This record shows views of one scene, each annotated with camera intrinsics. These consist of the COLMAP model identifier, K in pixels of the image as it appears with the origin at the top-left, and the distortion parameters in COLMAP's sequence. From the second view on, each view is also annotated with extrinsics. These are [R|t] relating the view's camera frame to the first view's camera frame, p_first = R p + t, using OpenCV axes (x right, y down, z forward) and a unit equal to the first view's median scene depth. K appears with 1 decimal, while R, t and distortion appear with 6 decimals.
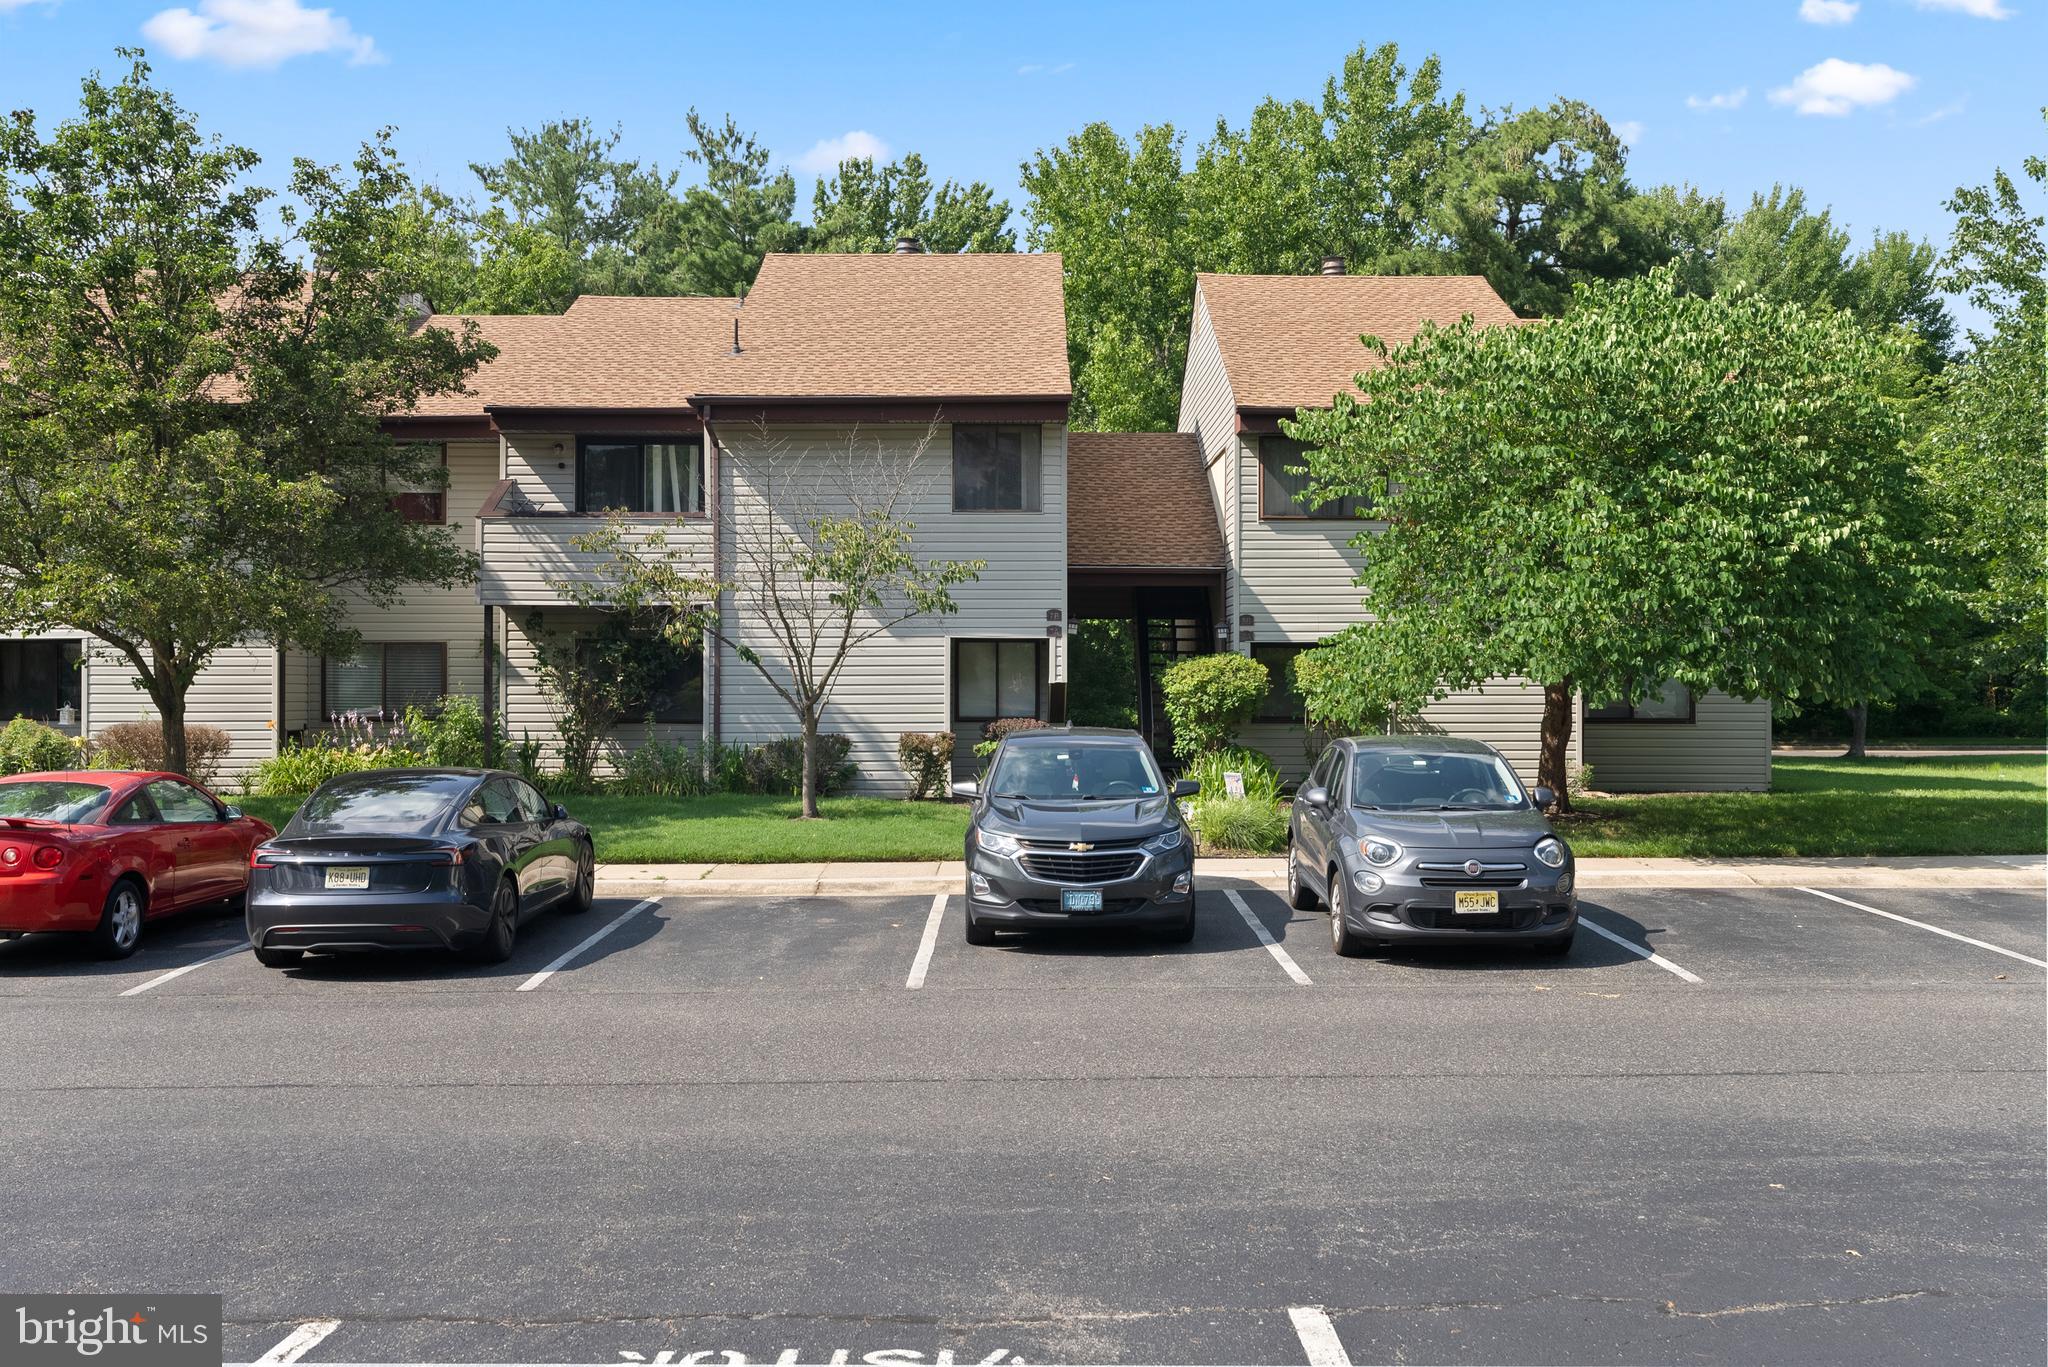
lens RADIAL K [[2020.9, 0, 1024.0], [0, 2020.9, 683.5], [0, 0, 1]] dist [-0.000717, -0.000092]
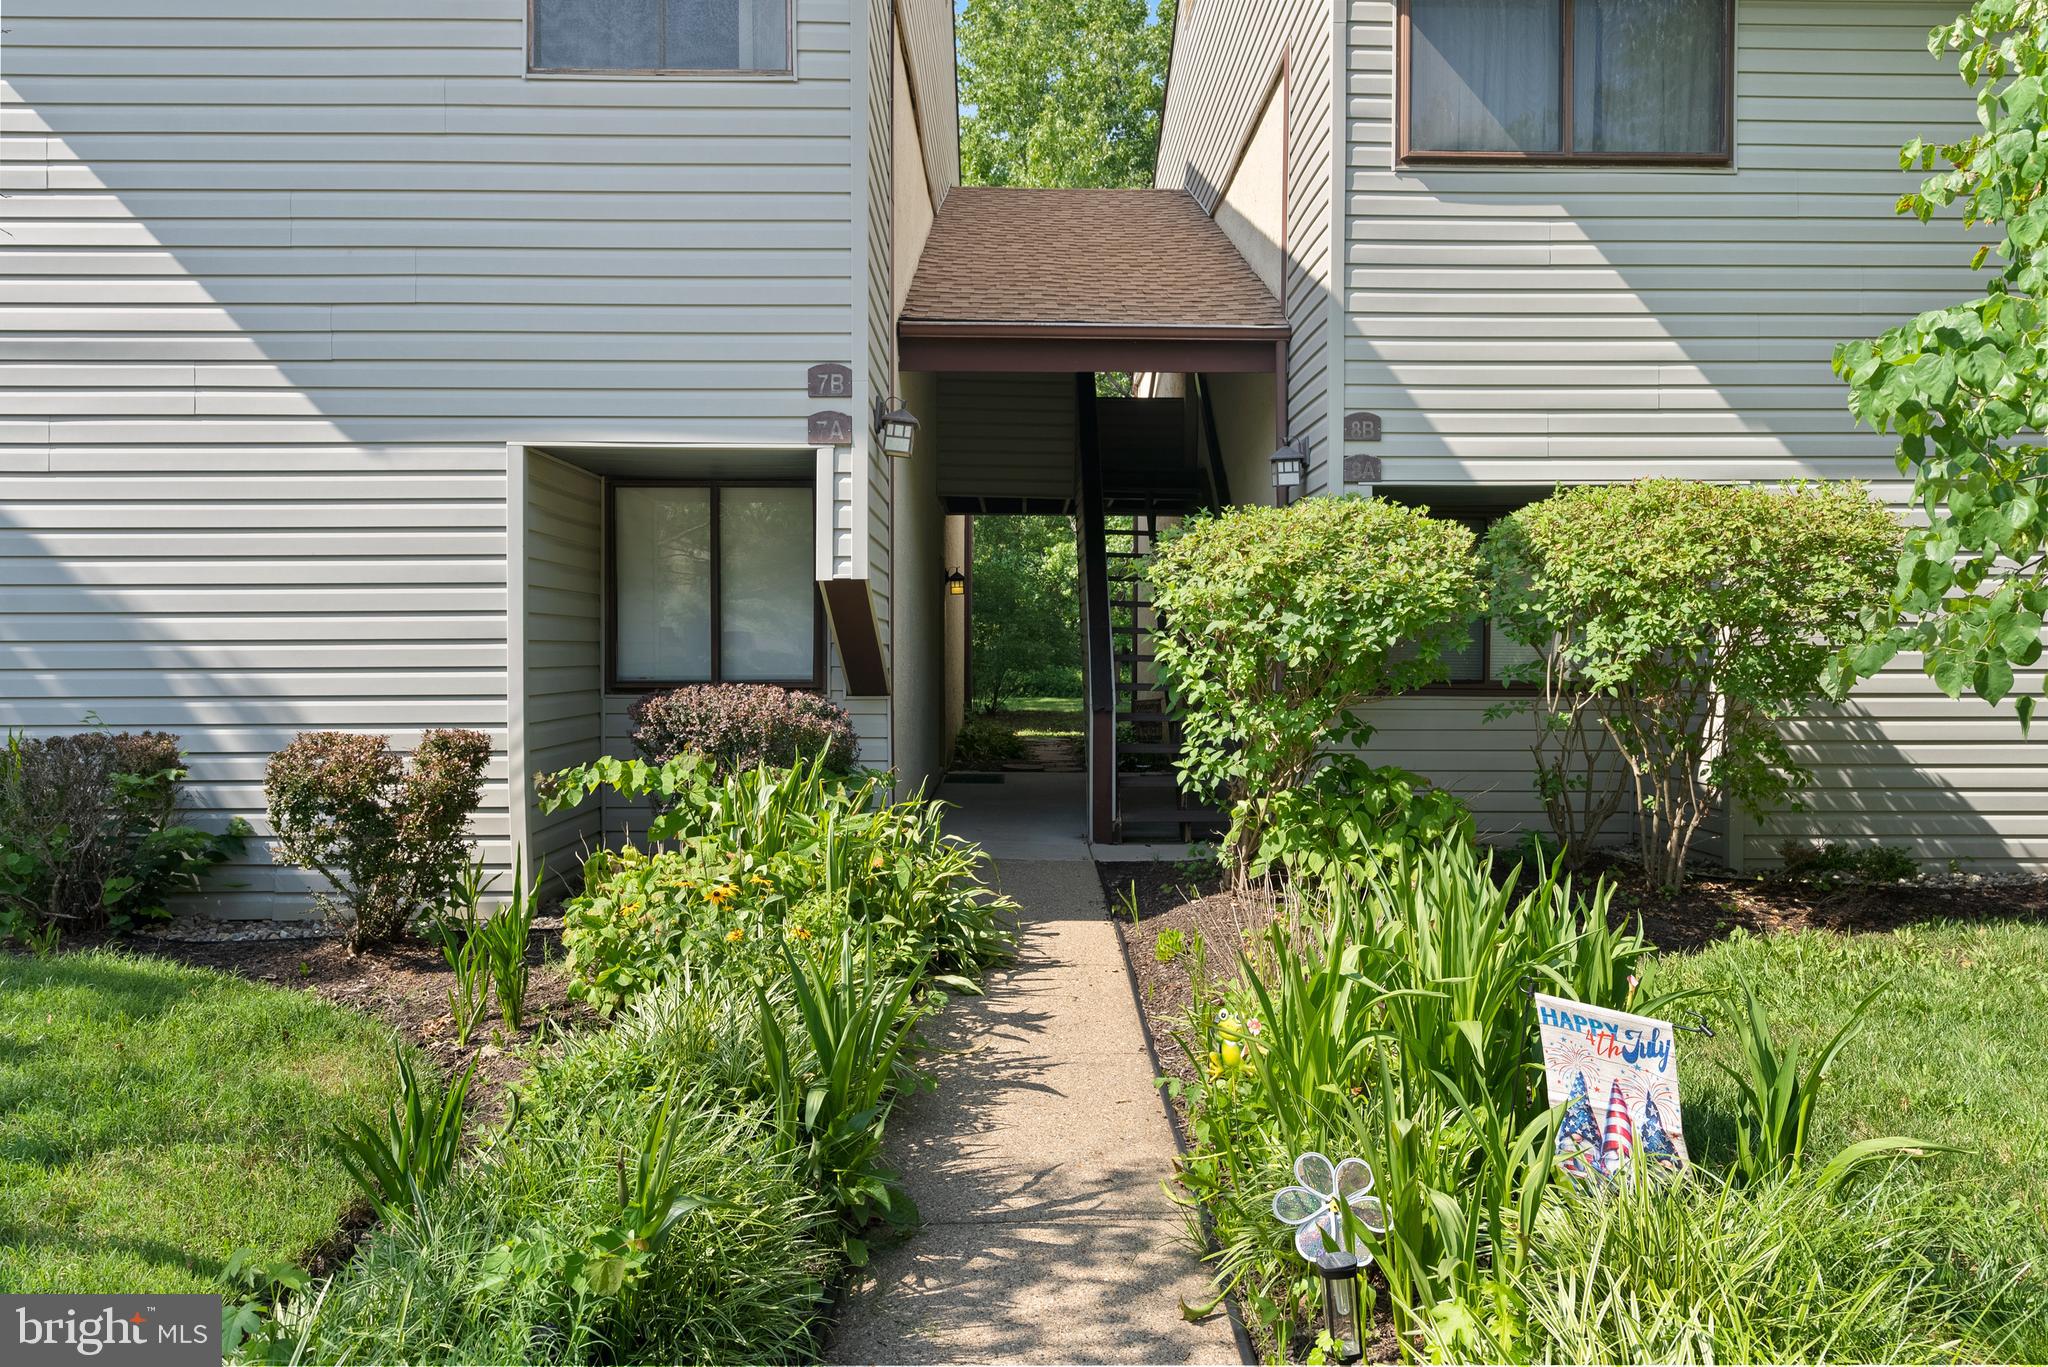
lens RADIAL K [[1406.9, 0, 1024.0], [0, 1406.9, 683.5], [0, 0, 1]] dist [-0.000604, -0.000094]
pose [[0.999978, 0.000871, 0.006587, 0.046015], [-0.000995, 0.999823, 0.018782, 0.012579], [-0.006570, -0.018788, 0.999802, 0.761744]]
